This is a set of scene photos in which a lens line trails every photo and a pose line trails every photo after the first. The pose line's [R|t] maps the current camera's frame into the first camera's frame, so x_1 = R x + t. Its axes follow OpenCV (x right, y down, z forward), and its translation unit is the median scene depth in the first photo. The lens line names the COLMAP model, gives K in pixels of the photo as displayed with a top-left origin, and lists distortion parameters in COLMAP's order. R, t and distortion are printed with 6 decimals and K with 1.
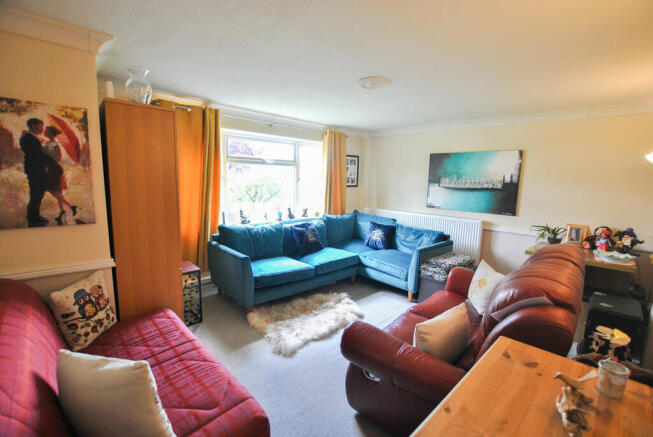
lens RADIAL K [[287.1, 0, 326.5], [0, 287.1, 218.5], [0, 0, 1]] dist [-0.023591, 0.000322]
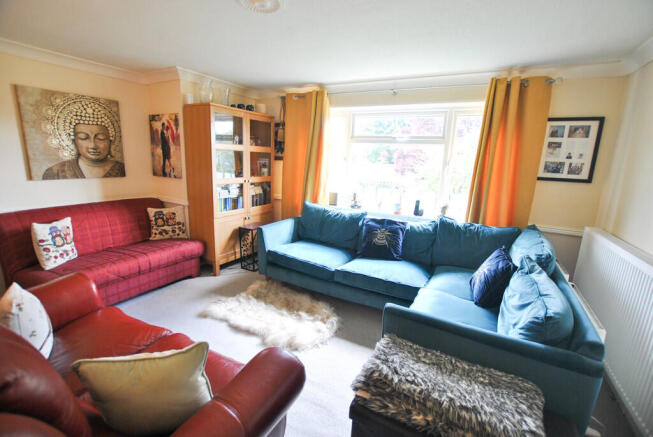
lens RADIAL K [[287.1, 0, 326.5], [0, 287.1, 218.5], [0, 0, 1]] dist [-0.023591, 0.000322]
pose [[0.328597, 0.182301, -0.926710, 0.706096], [-0.162664, 0.977457, 0.134606, -0.076721], [0.930357, 0.106511, 0.350843, 0.750135]]
